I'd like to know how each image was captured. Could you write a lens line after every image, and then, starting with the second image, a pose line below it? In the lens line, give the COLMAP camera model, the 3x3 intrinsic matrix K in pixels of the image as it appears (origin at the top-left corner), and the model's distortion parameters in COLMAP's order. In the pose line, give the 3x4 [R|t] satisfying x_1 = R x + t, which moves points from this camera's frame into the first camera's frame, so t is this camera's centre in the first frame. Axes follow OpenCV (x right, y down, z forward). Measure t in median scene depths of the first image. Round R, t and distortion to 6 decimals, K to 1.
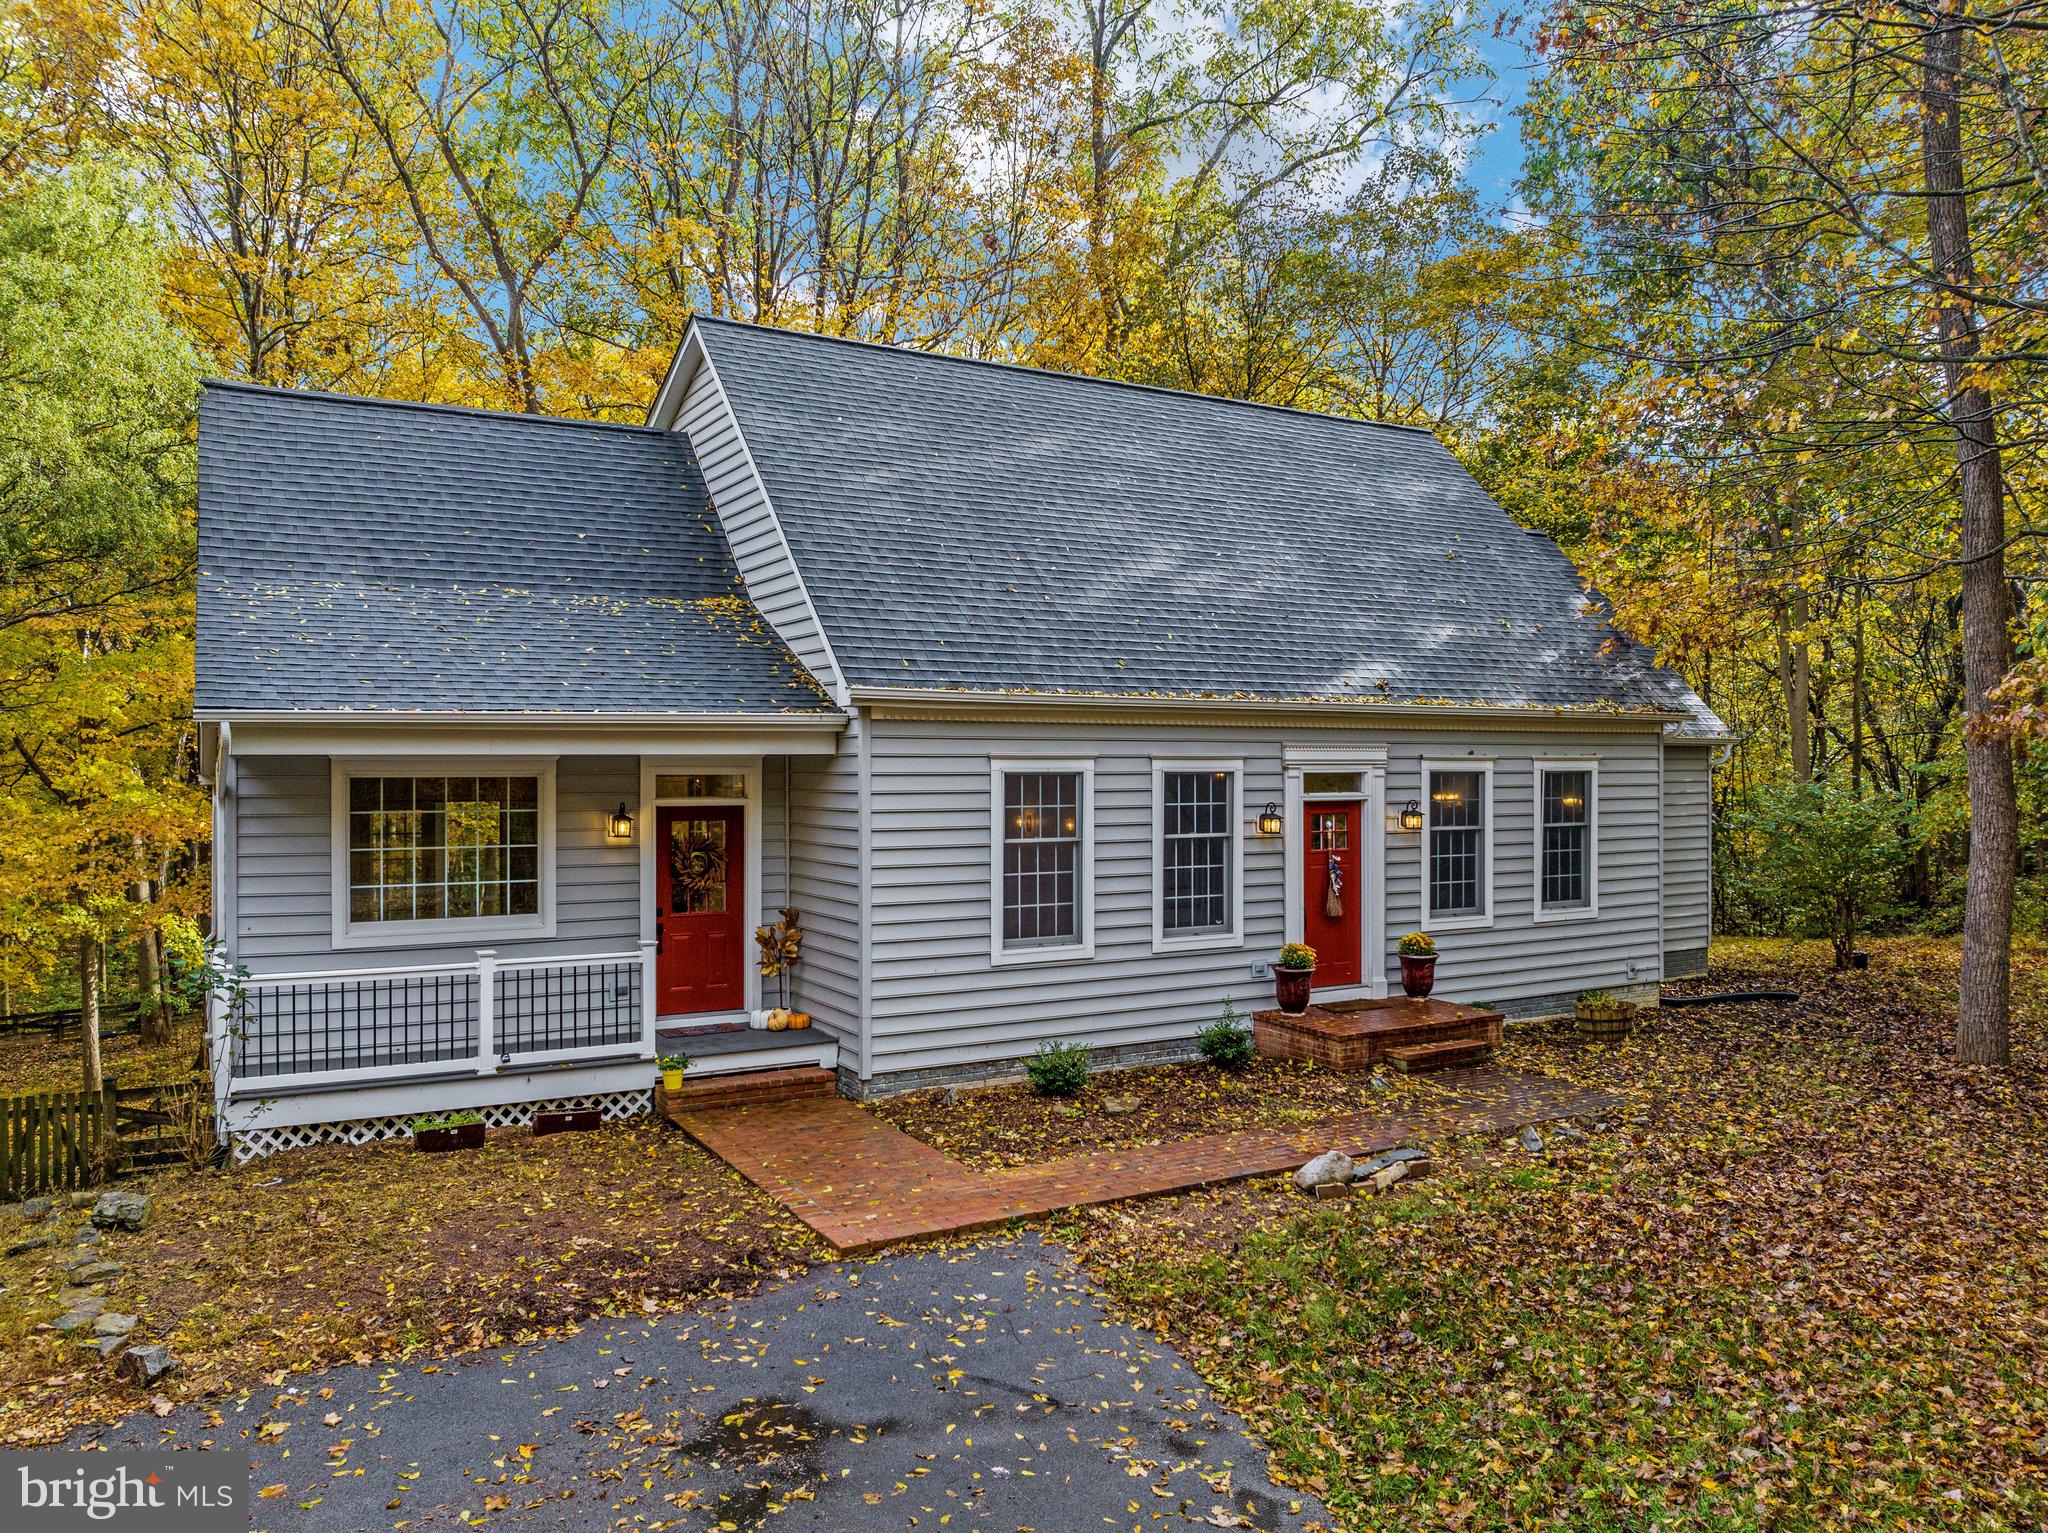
lens RADIAL K [[1457.8, 0, 1022.4], [0, 1457.8, 769.8], [0, 0, 1]] dist [-0.030232, -0.008374]
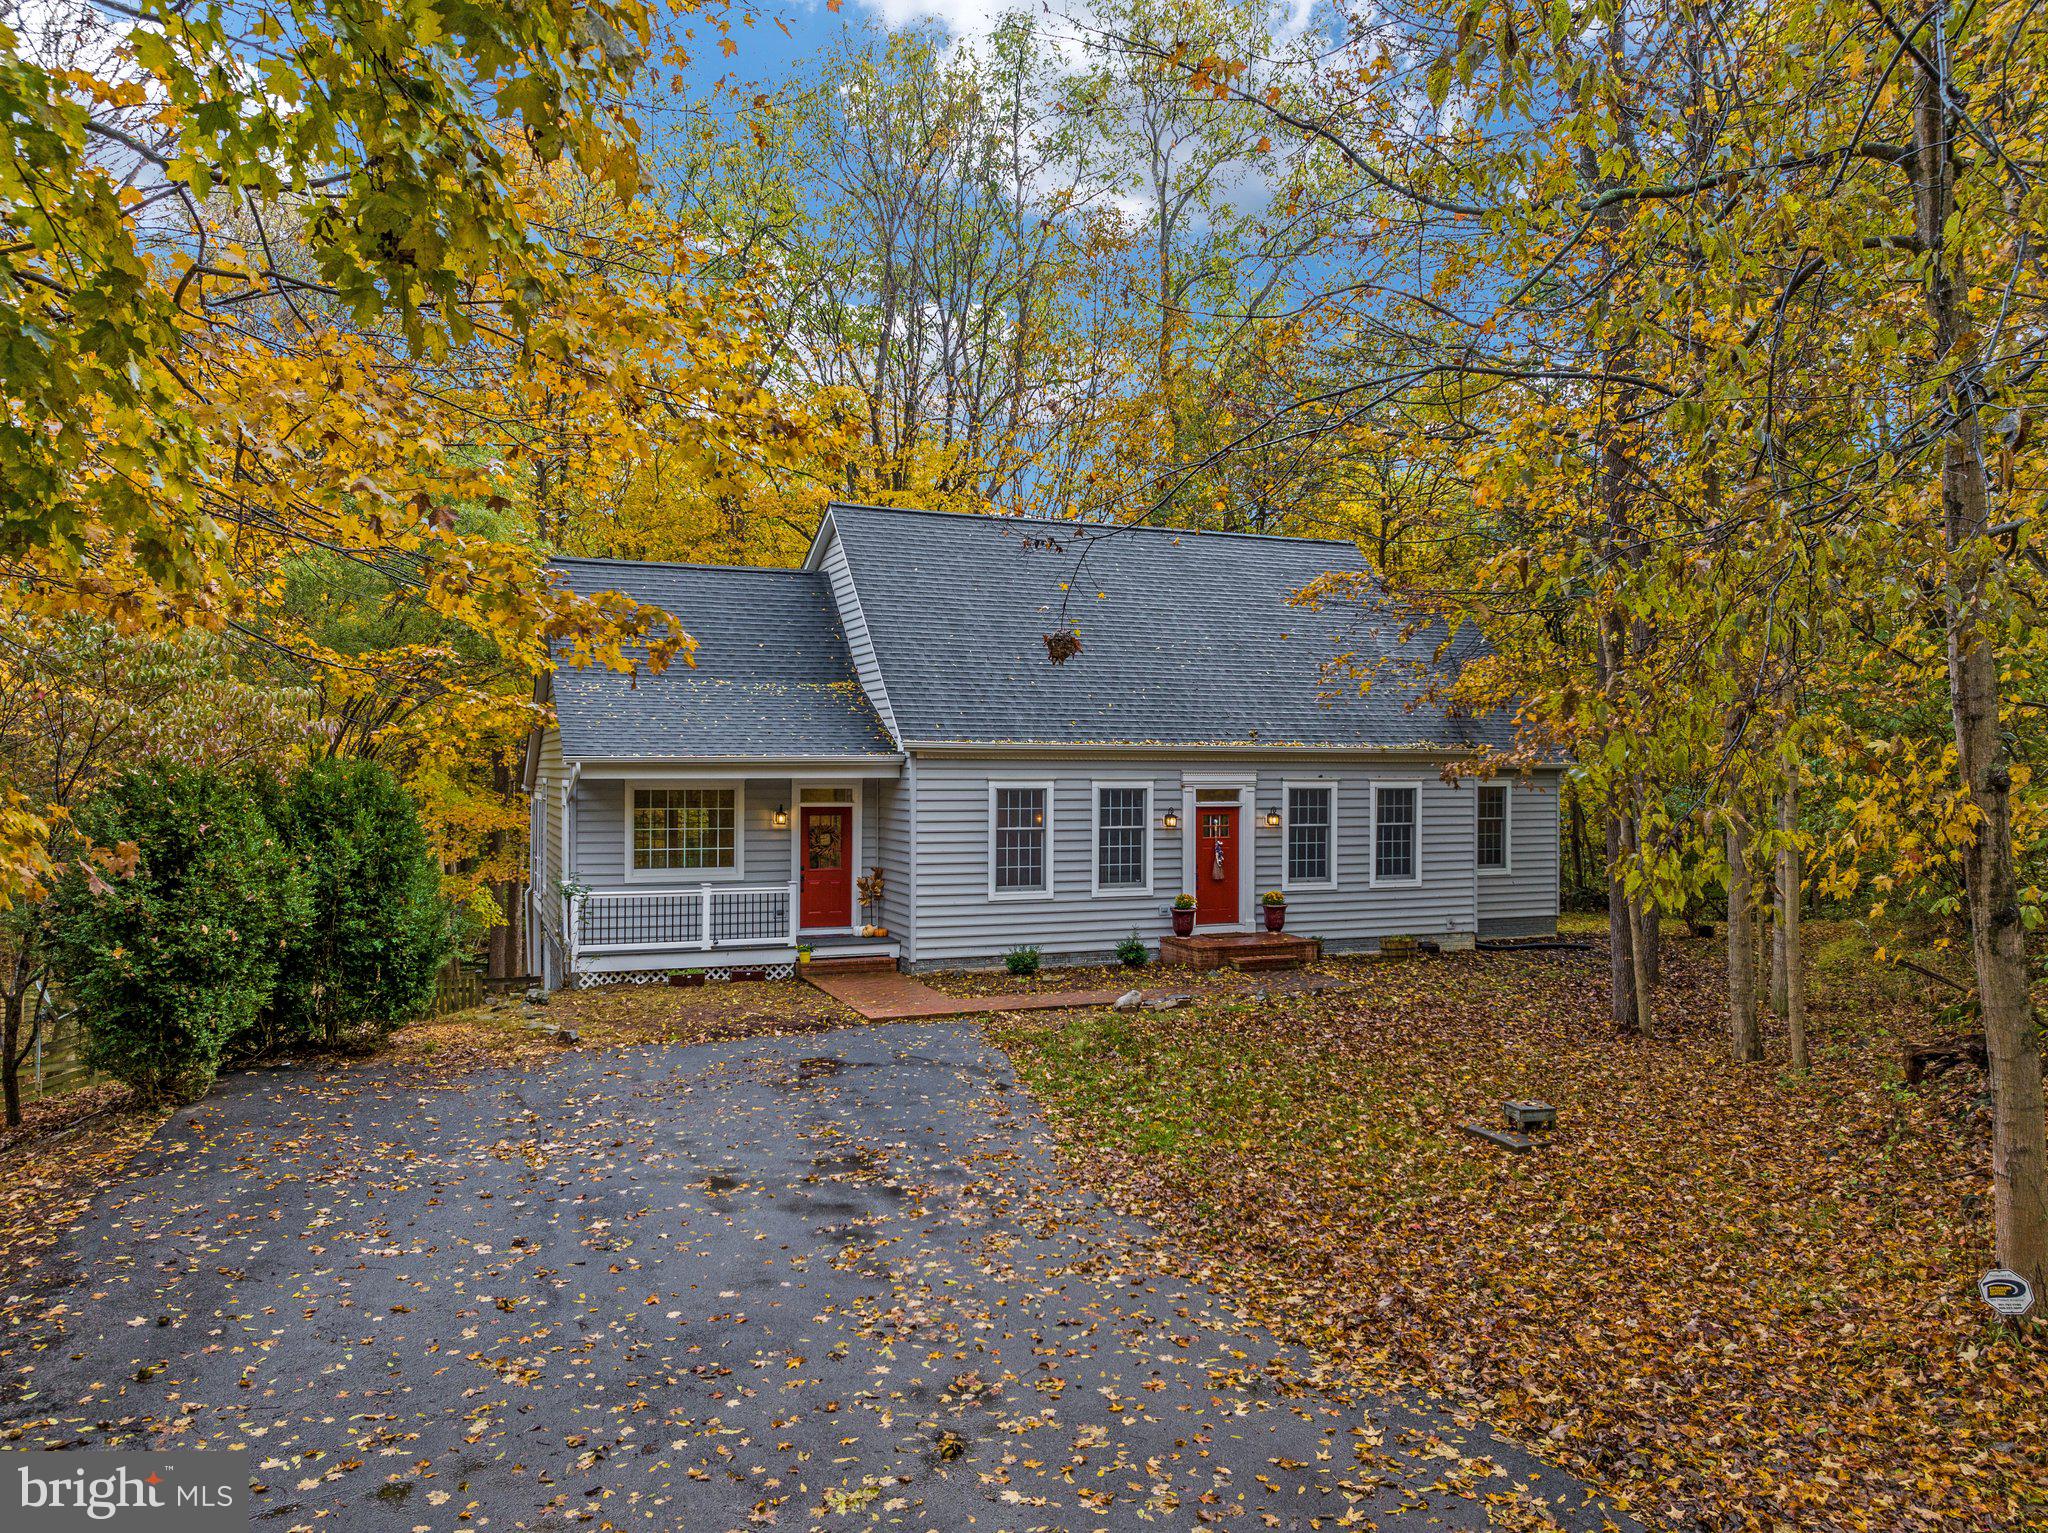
lens RADIAL K [[1457.8, 0, 1028.4], [0, 1457.8, 769.8], [0, 0, 1]] dist [-0.030232, -0.008374]
pose [[0.991342, 0.004363, -0.131236, 0.243766], [-0.004742, 0.999985, -0.002580, -0.015940], [0.131222, 0.003180, 0.991348, -0.682720]]
